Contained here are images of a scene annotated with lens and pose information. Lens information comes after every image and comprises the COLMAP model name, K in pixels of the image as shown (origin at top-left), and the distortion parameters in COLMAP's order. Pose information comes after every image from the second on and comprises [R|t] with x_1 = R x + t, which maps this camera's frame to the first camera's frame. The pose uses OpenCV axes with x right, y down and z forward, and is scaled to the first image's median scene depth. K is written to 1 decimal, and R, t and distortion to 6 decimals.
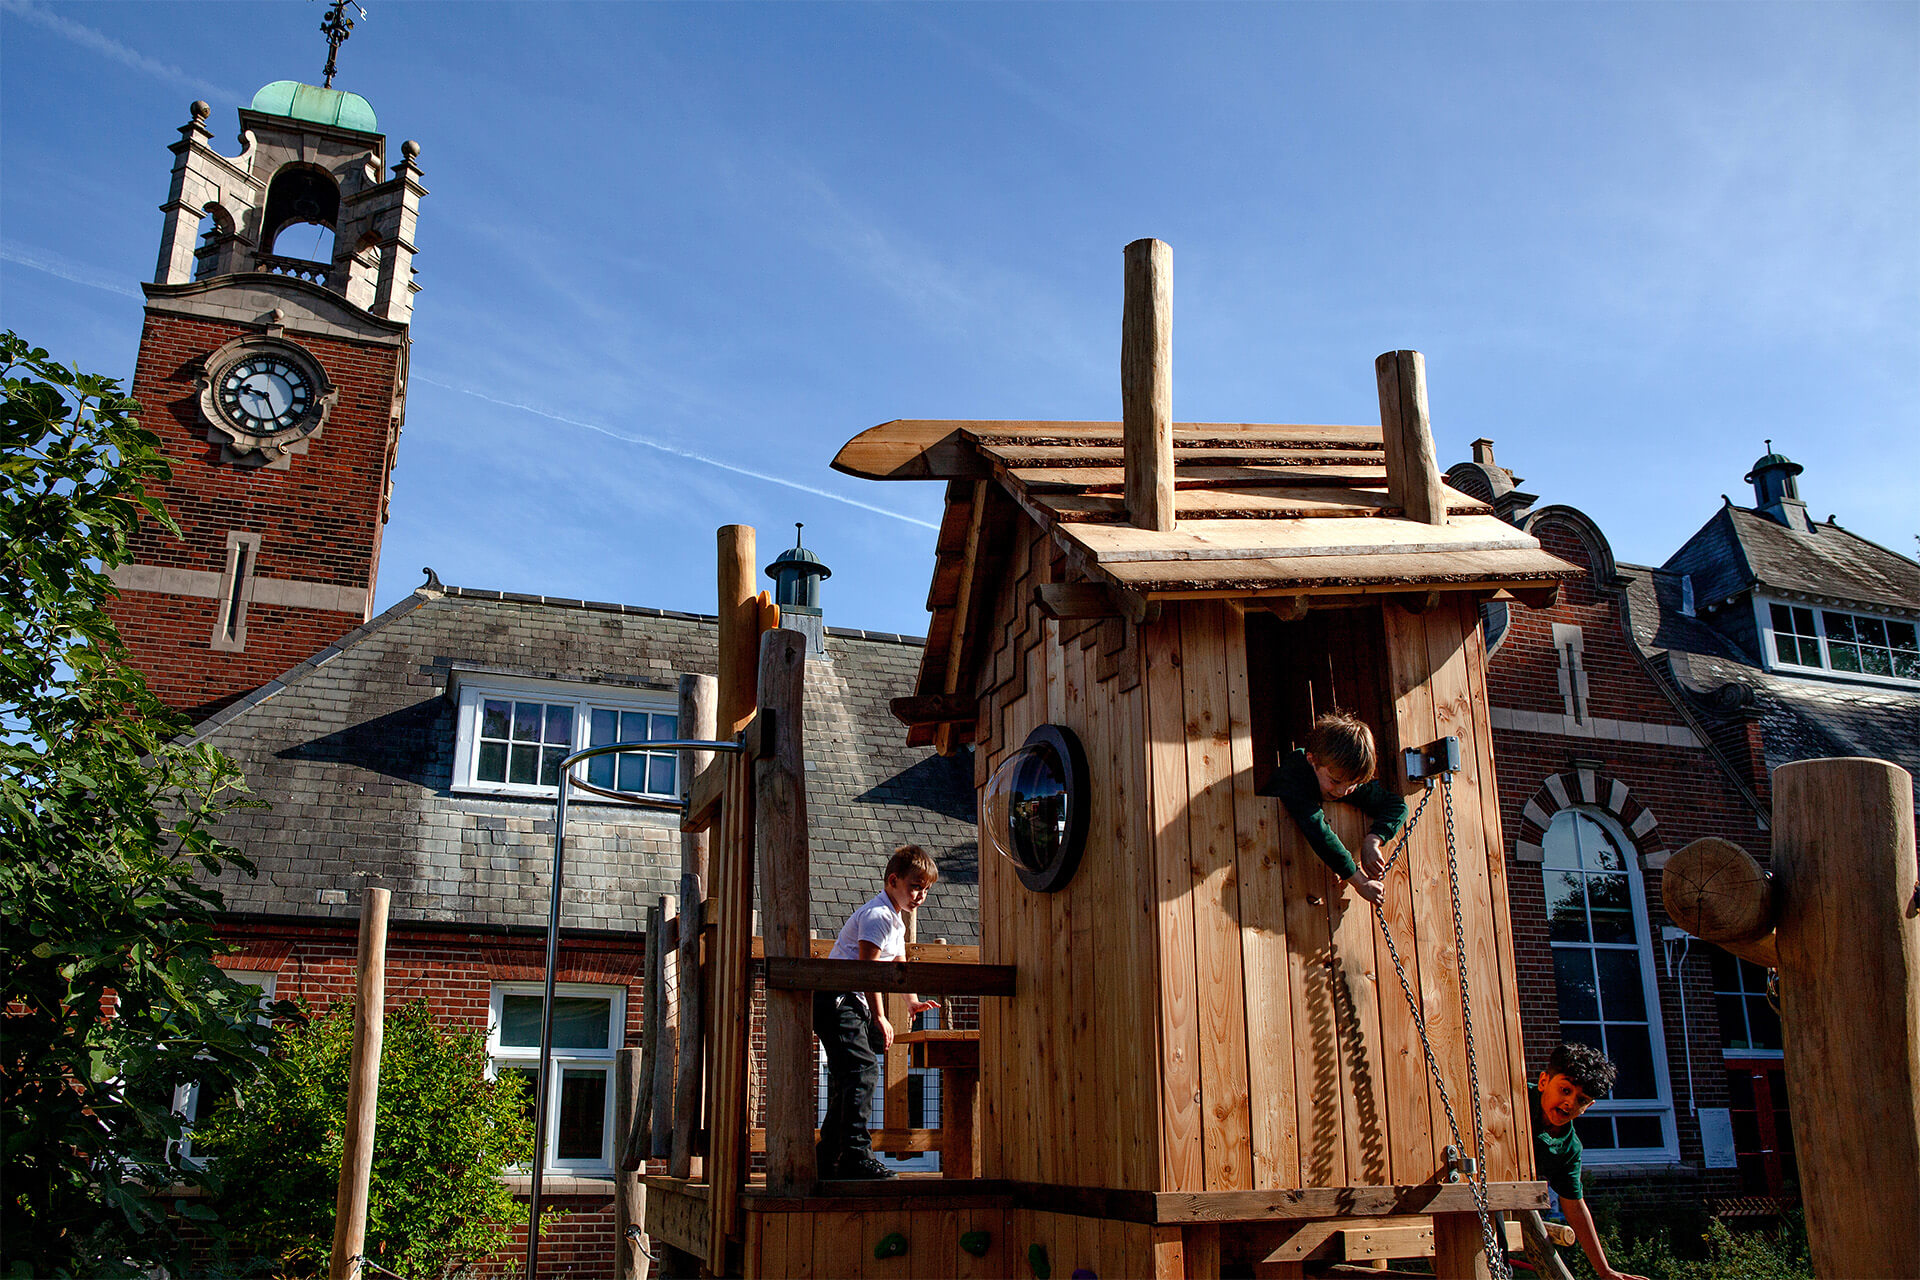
lens RADIAL K [[1536.8, 0, 910.3], [0, 1536.8, 648.2], [0, 0, 1]] dist [-0.072531, 0.054977]
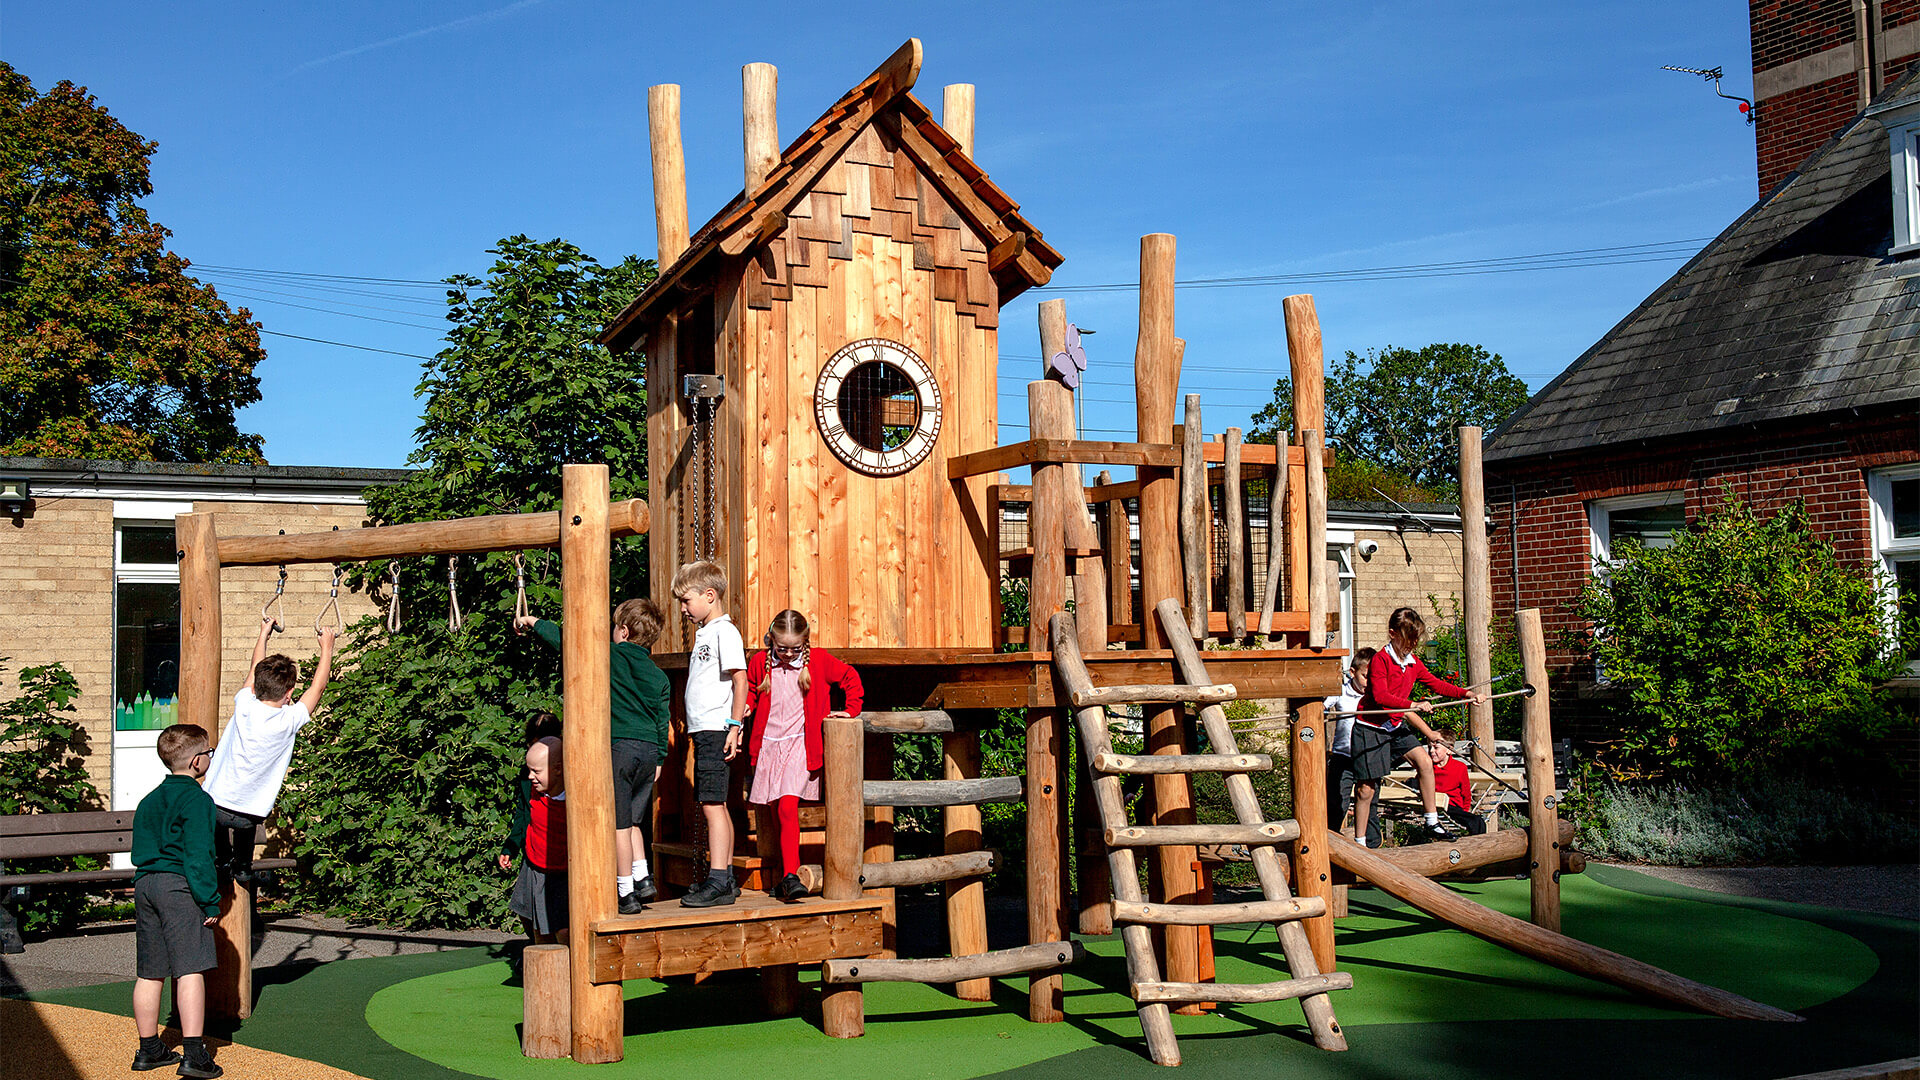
lens RADIAL K [[2071.7, 0, 947.5], [0, 2071.7, 541.6], [0, 0, 1]] dist [-0.028387, 0.000000]
pose [[0.163879, -0.072213, -0.983834, 0.634806], [0.310662, 0.950350, -0.018007, 0.087294], [0.936287, -0.302688, 0.178176, 0.207056]]
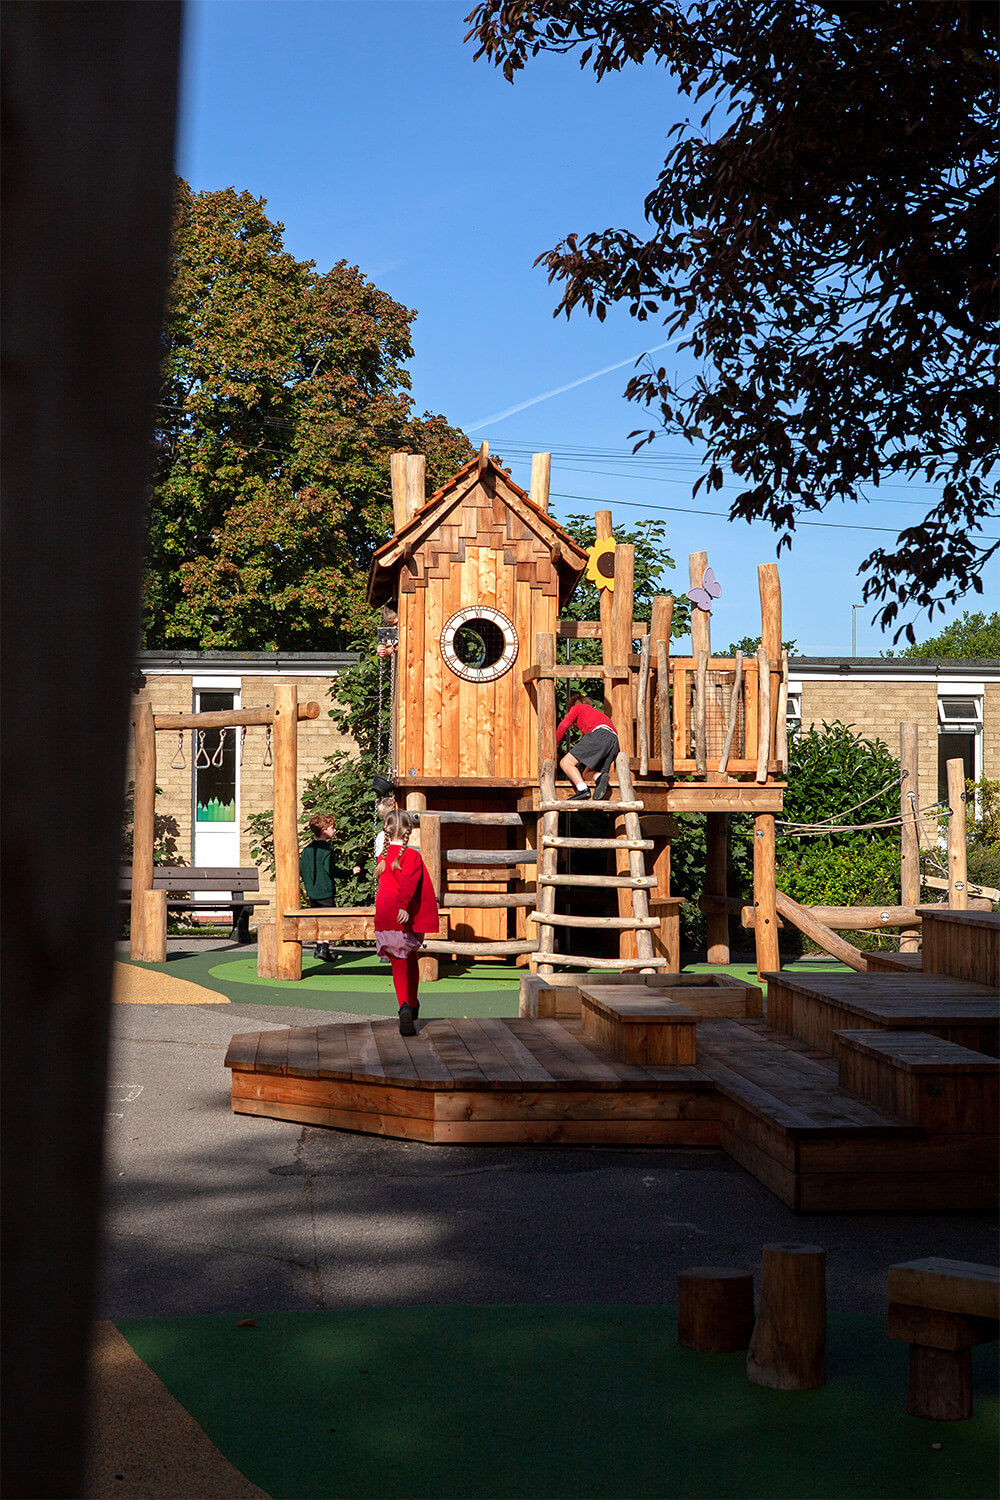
lens RADIAL K [[2493.7, 0, 506.1], [0, 2493.7, 734.7], [0, 0, 1]] dist [0.114572, 0.000000]
pose [[-0.238564, -0.034610, -0.970510, 1.241367], [0.283444, 0.953369, -0.103673, 0.205667], [0.928842, -0.299817, -0.217629, 0.555155]]
